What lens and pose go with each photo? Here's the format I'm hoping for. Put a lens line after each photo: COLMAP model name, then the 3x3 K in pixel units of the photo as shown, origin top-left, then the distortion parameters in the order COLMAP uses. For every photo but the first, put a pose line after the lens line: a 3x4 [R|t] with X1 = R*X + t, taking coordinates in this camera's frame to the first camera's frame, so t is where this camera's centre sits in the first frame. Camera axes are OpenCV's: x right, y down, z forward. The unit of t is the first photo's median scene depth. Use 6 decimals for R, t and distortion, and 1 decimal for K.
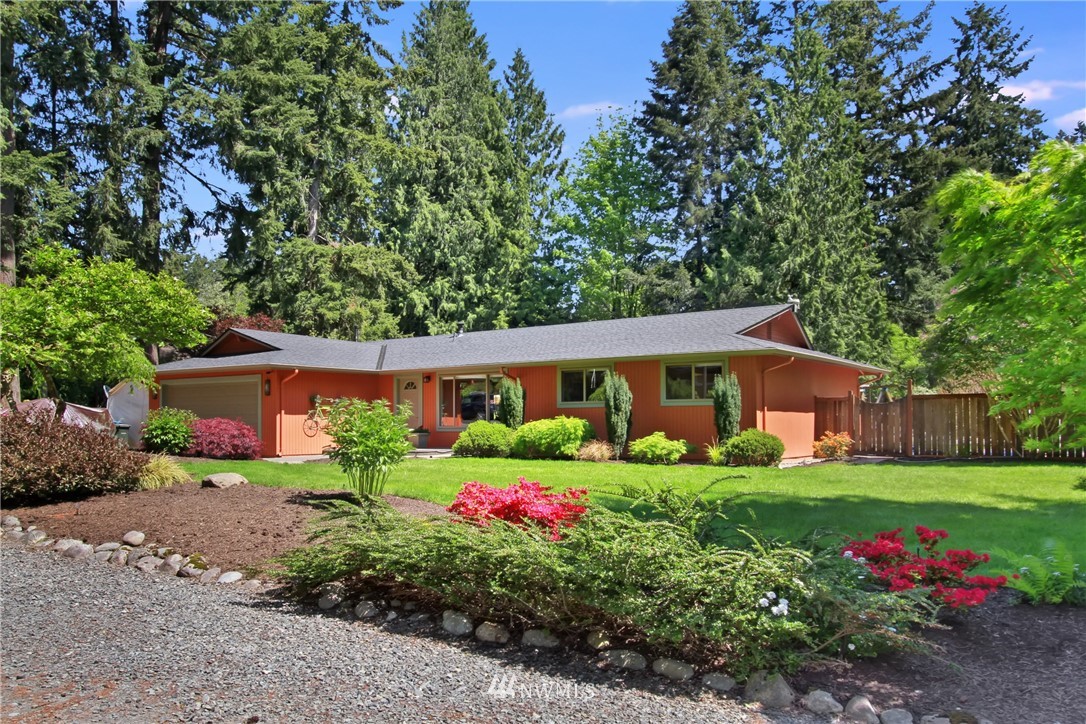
lens RADIAL K [[883.7, 0, 541.4], [0, 883.7, 363.3], [0, 0, 1]] dist [0.036465, -0.006855]
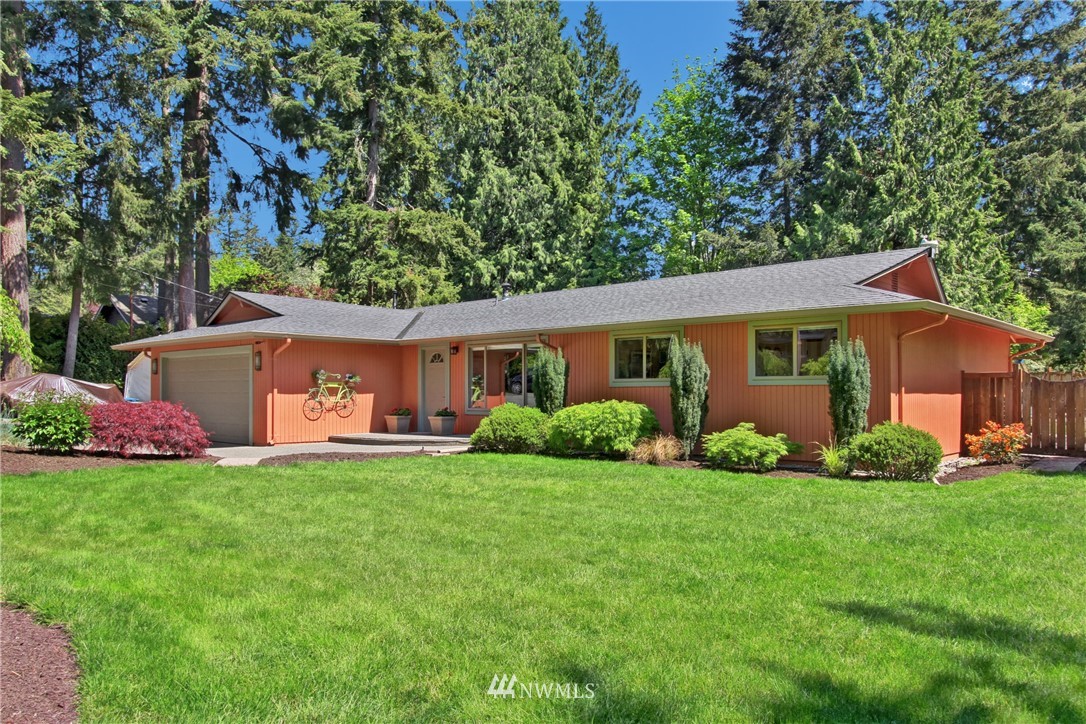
lens RADIAL K [[795.7, 0, 546.8], [0, 795.7, 364.2], [0, 0, 1]] dist [0.015820, 0.005715]
pose [[0.994524, -0.001775, -0.104489, 0.019762], [0.005159, 0.999471, 0.032124, 0.004647], [0.104376, -0.032487, 0.994007, 0.169968]]
